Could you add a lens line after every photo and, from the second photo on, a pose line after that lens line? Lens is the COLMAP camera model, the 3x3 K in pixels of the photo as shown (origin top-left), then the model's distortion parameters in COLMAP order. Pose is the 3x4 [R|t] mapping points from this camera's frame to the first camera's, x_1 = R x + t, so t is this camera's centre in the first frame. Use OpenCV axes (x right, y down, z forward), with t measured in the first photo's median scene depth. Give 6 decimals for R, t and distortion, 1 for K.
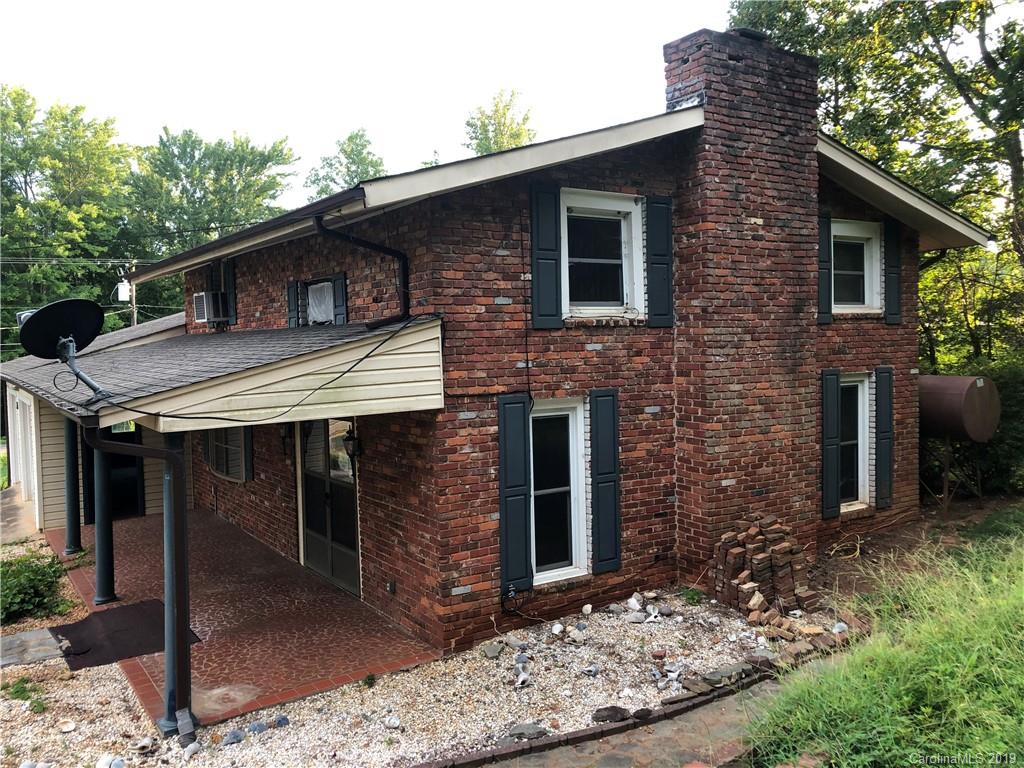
lens RADIAL K [[854.6, 0, 507.7], [0, 854.6, 375.4], [0, 0, 1]] dist [0.014764, 0.006877]
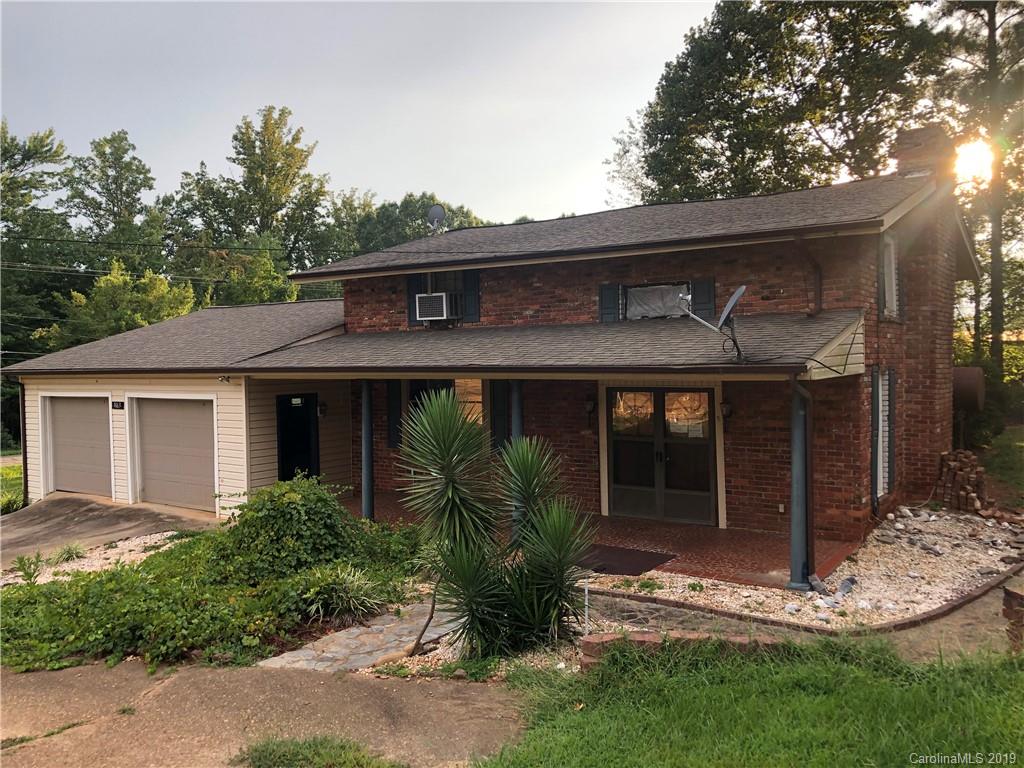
lens RADIAL K [[854.6, 0, 511.0], [0, 854.6, 388.6], [0, 0, 1]] dist [0.014764, 0.006877]
pose [[0.927546, -0.004354, 0.373684, -0.859609], [0.010733, 0.999830, -0.014992, 0.058868], [-0.373555, 0.017916, 0.927435, -0.089900]]
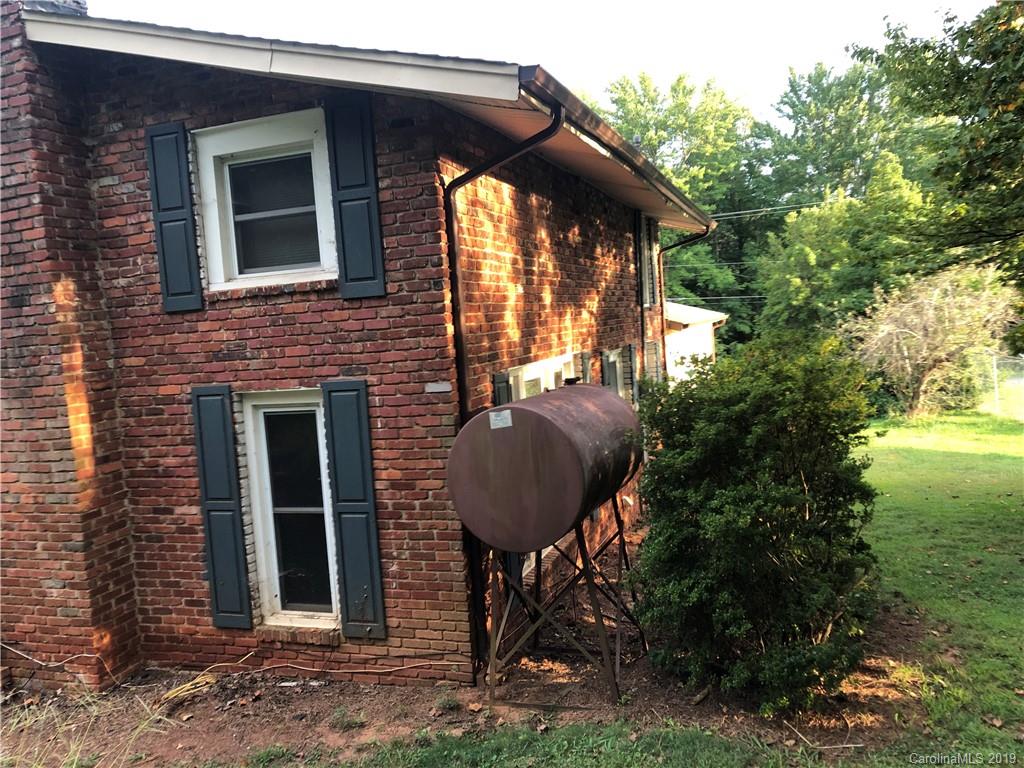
lens RADIAL K [[854.6, 0, 510.4], [0, 854.6, 387.5], [0, 0, 1]] dist [0.014764, 0.006877]
pose [[0.603182, 0.038364, -0.796680, 0.945886], [0.027870, 0.997219, 0.069122, -0.040011], [0.797117, -0.063896, 0.600435, 0.776886]]
